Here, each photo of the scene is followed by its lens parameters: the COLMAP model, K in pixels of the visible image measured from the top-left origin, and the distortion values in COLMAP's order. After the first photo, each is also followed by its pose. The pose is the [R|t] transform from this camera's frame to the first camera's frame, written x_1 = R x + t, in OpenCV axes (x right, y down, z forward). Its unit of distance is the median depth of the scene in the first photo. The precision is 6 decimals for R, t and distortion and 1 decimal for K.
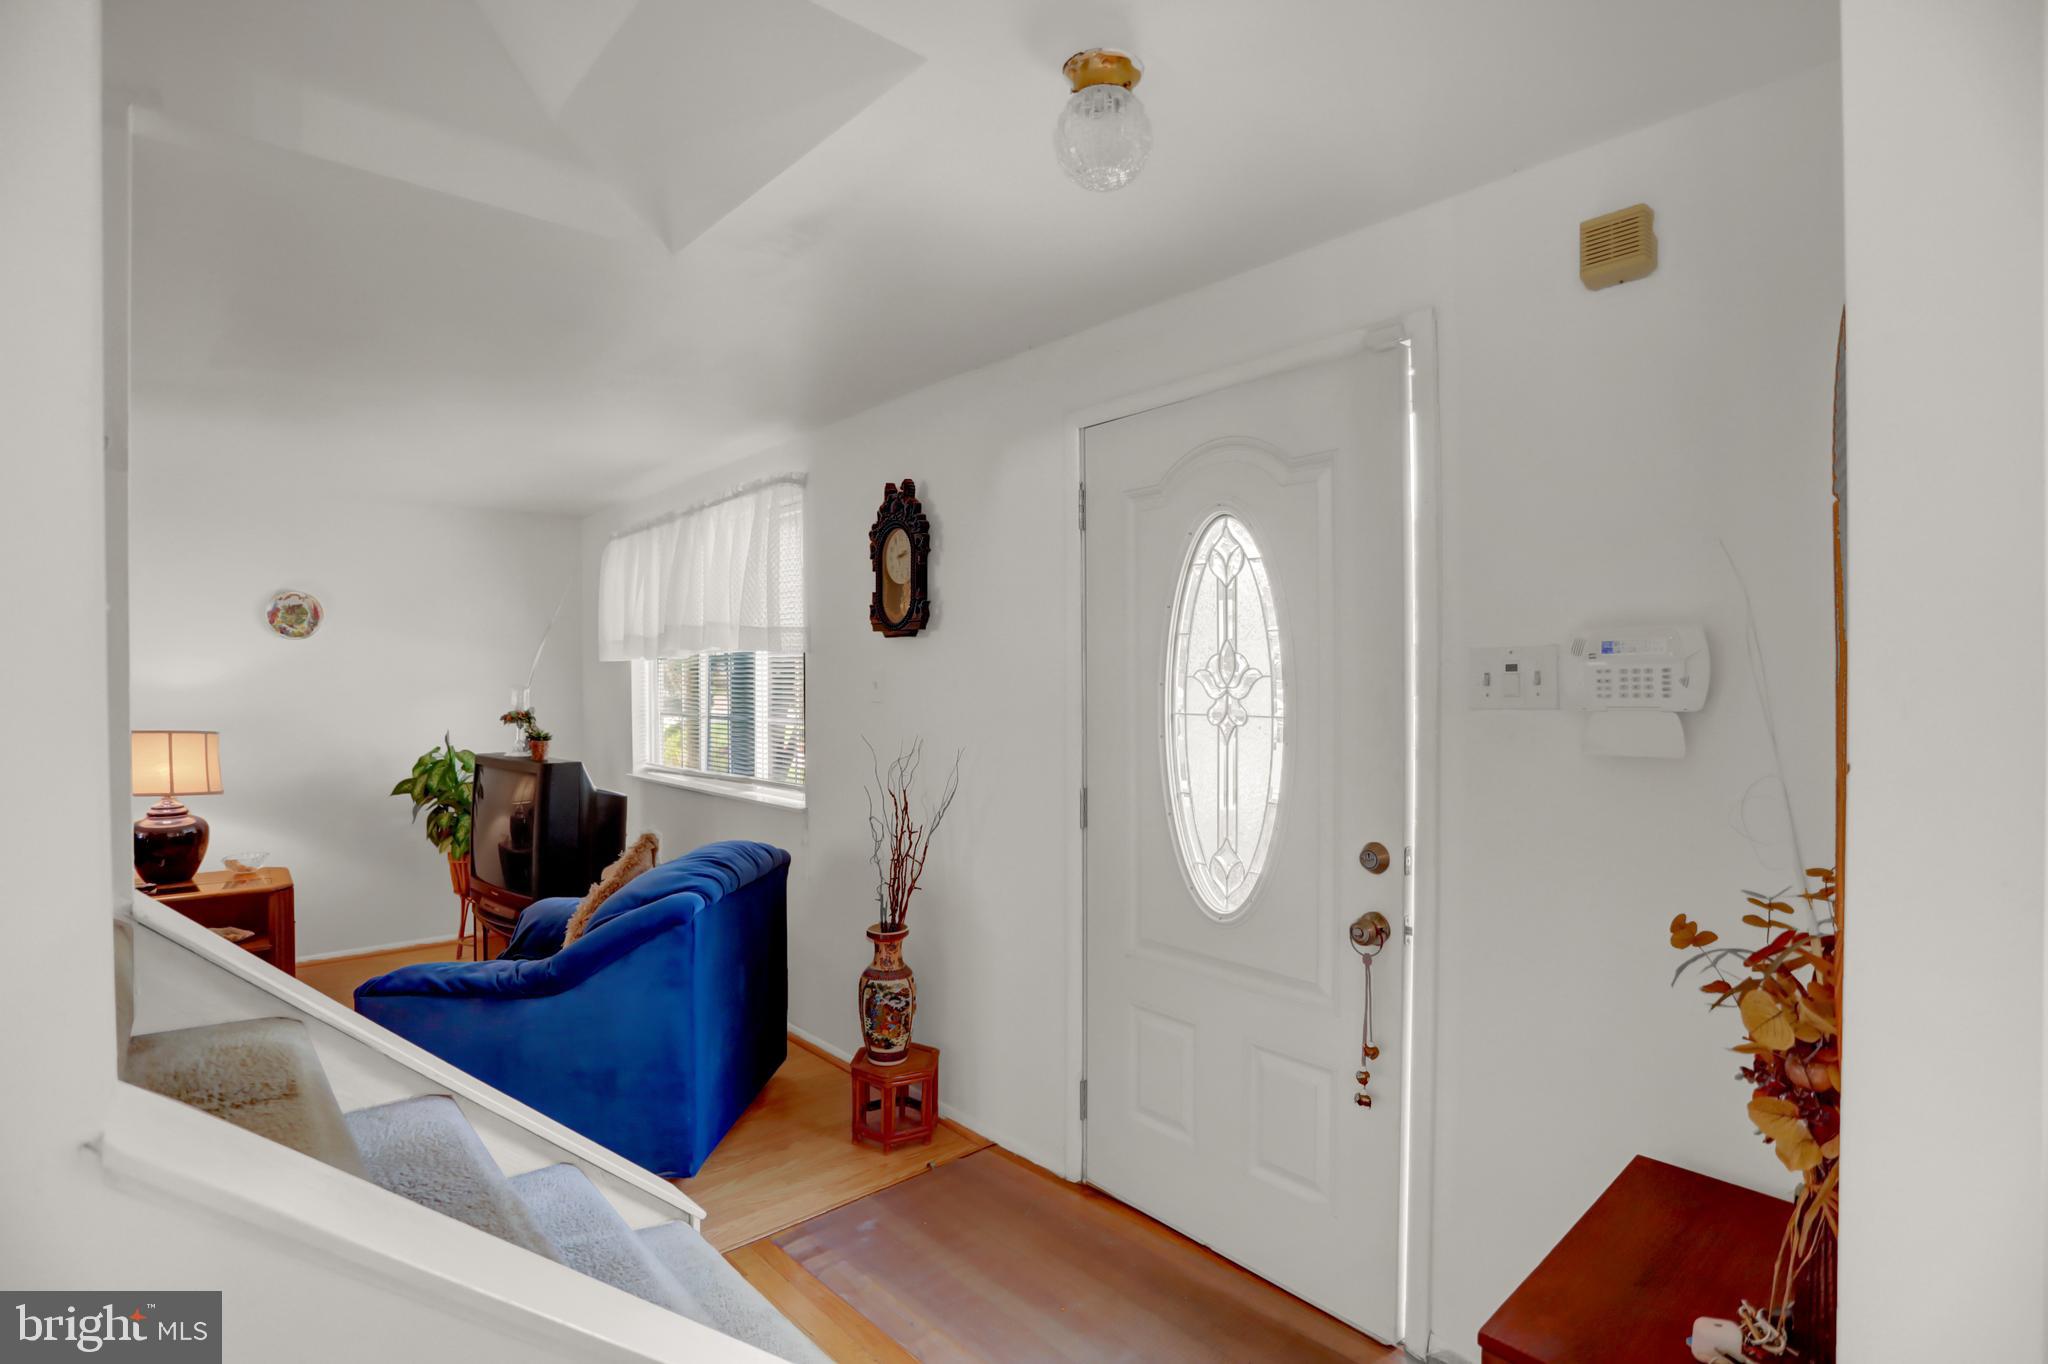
lens RADIAL K [[996.8, 0, 1072.7], [0, 996.8, 710.9], [0, 0, 1]] dist [-0.047746, 0.009811]
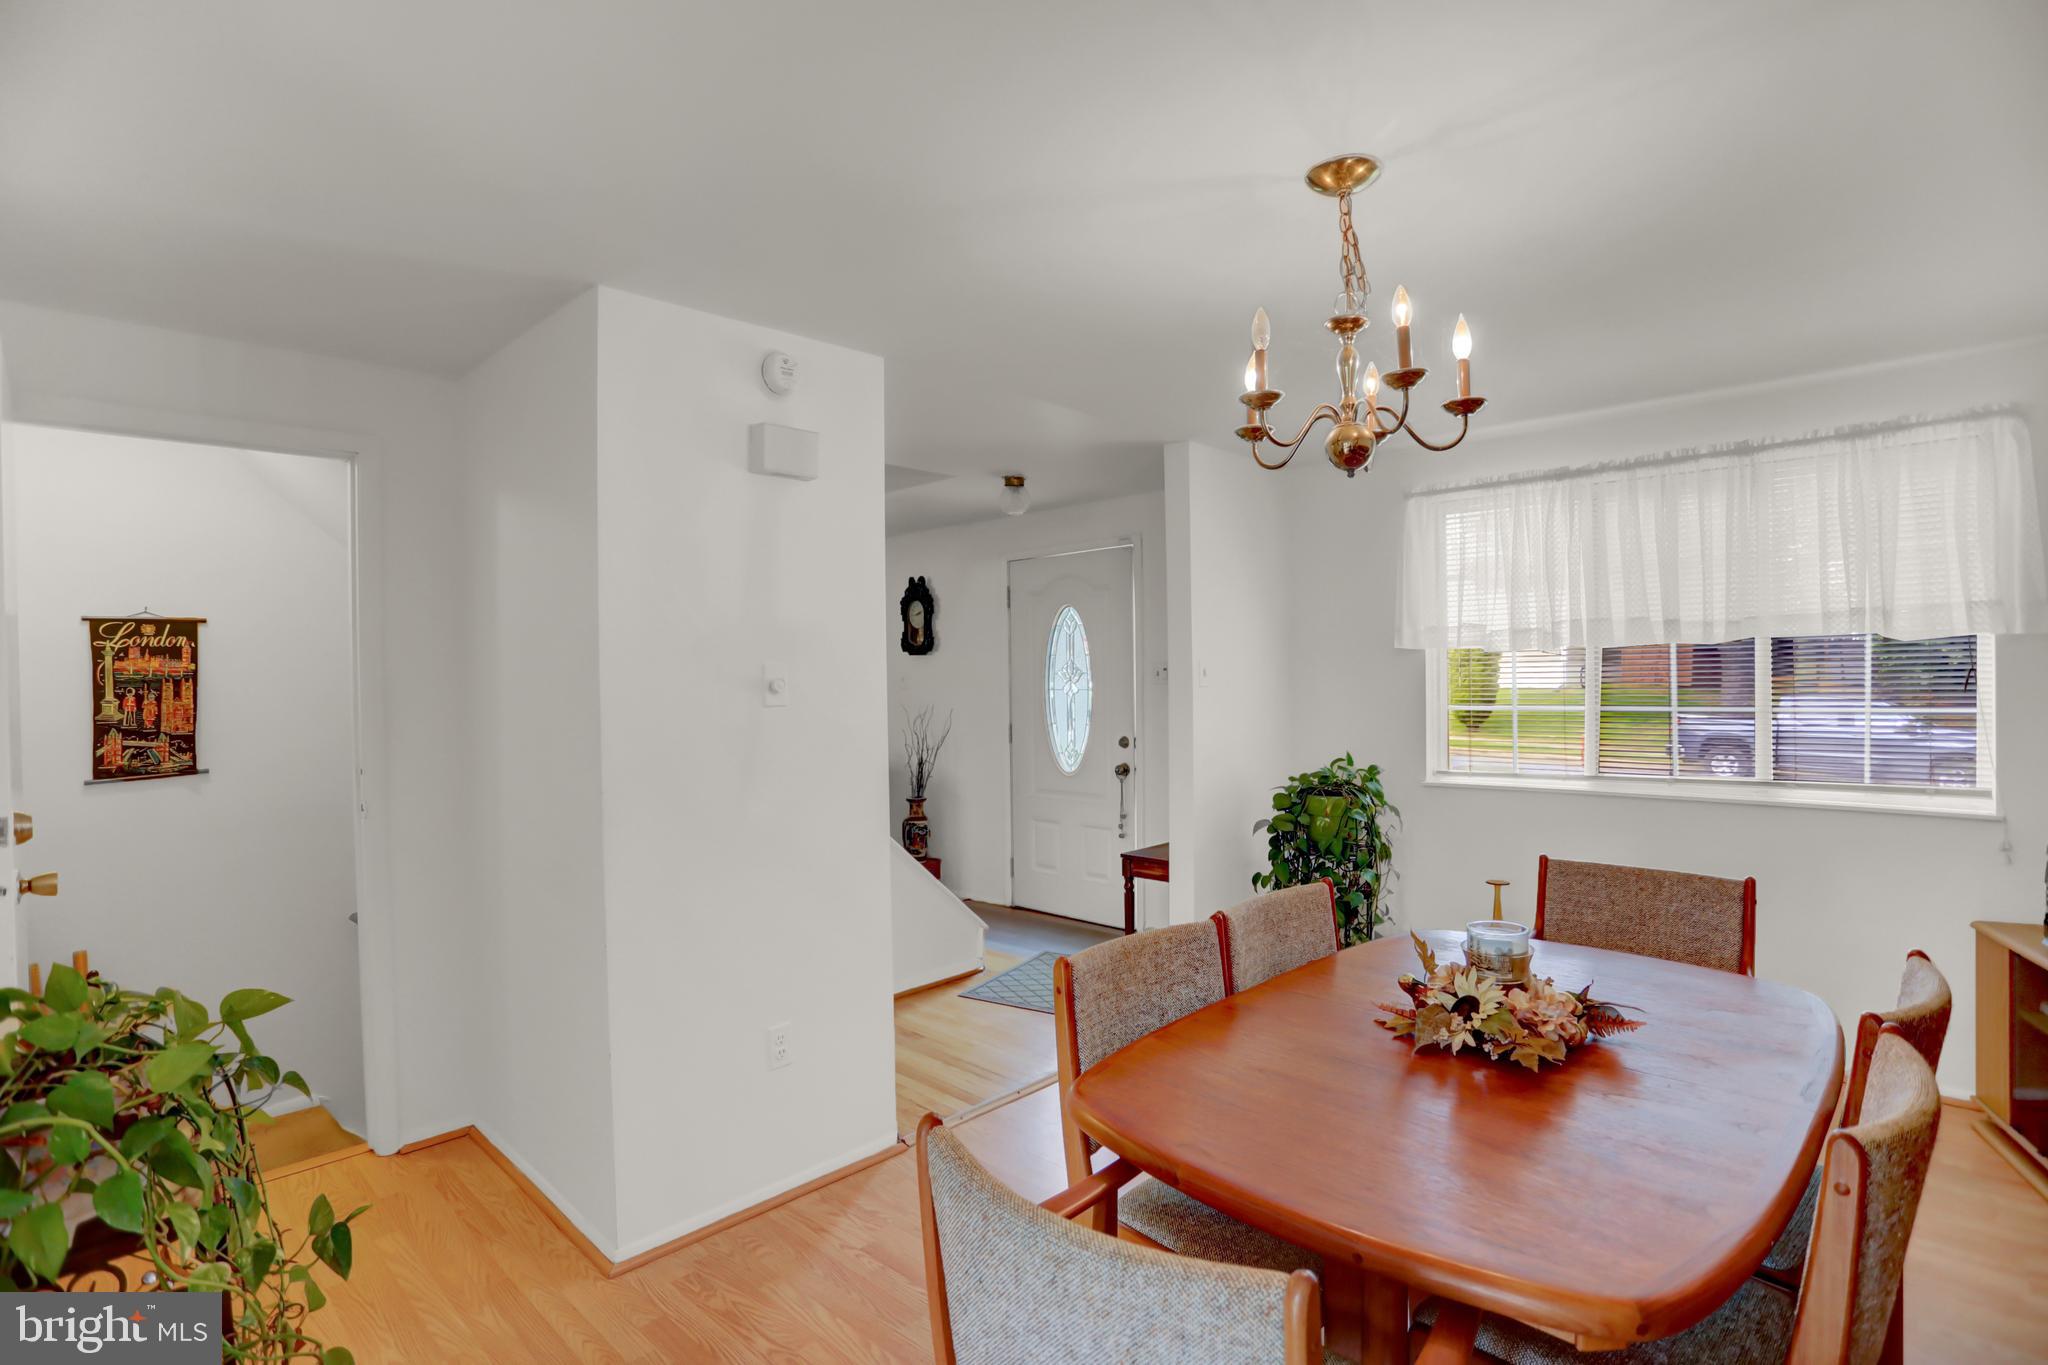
lens RADIAL K [[996.8, 0, 1020.8], [0, 996.8, 689.2], [0, 0, 1]] dist [-0.047746, 0.009811]
pose [[0.999362, -0.012182, 0.033574, -0.047136], [0.012595, 0.999847, -0.012115, 0.031397], [-0.033421, 0.012530, 0.999363, -1.399382]]
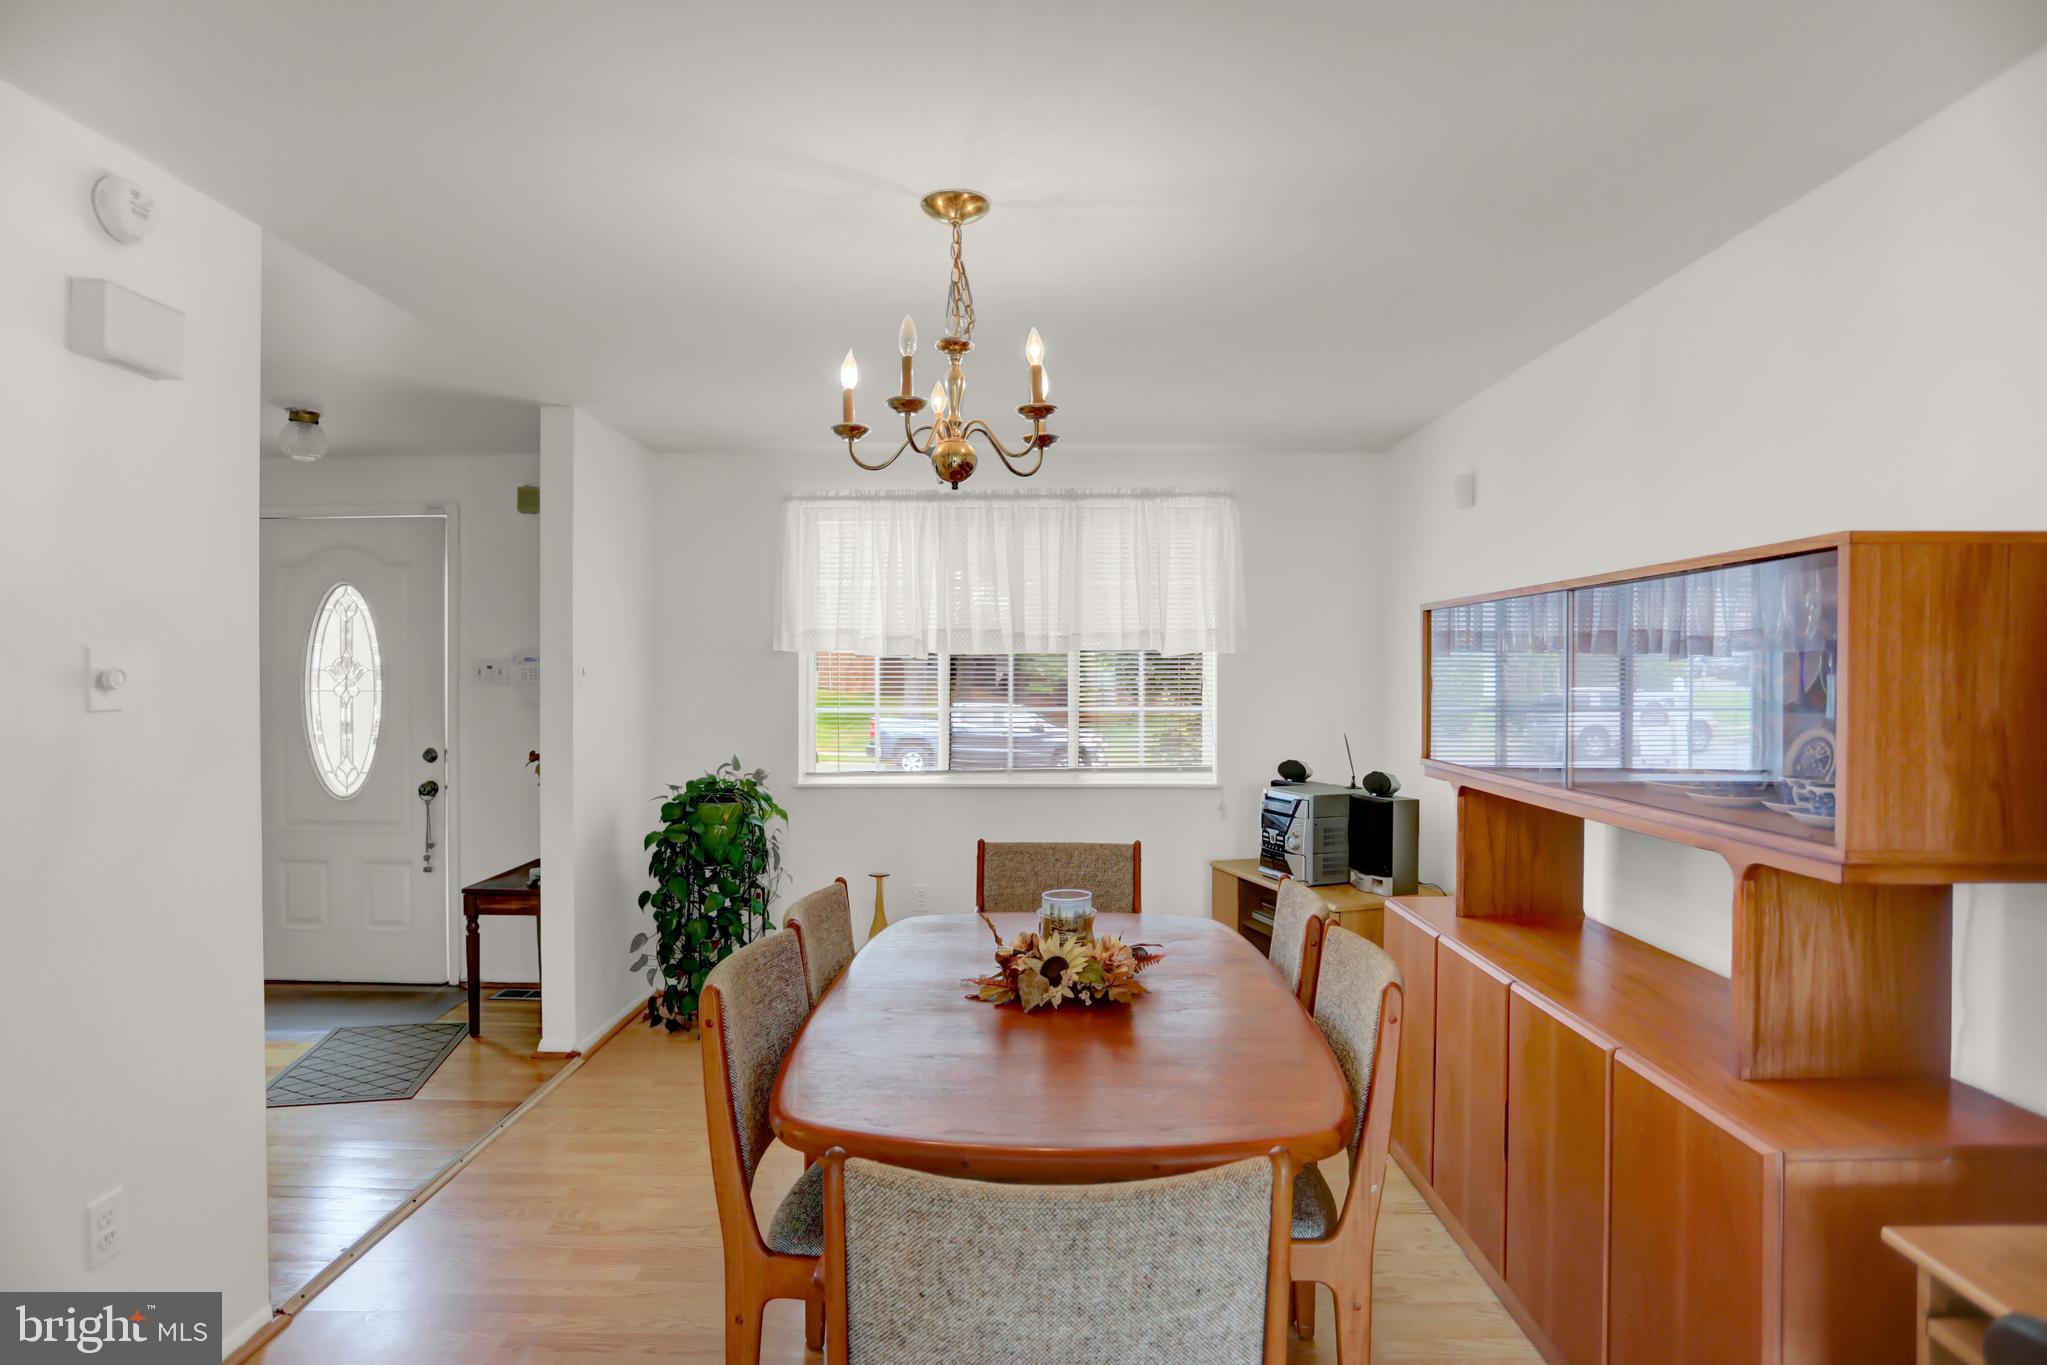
lens RADIAL K [[1076.8, 0, 1020.8], [0, 1076.8, 690.8], [0, 0, 1]] dist [-0.050317, 0.009423]
pose [[0.707830, -0.006285, 0.706355, -0.351930], [0.013569, 0.999897, -0.004701, 0.032108], [-0.706252, 0.012912, 0.707842, -1.309016]]
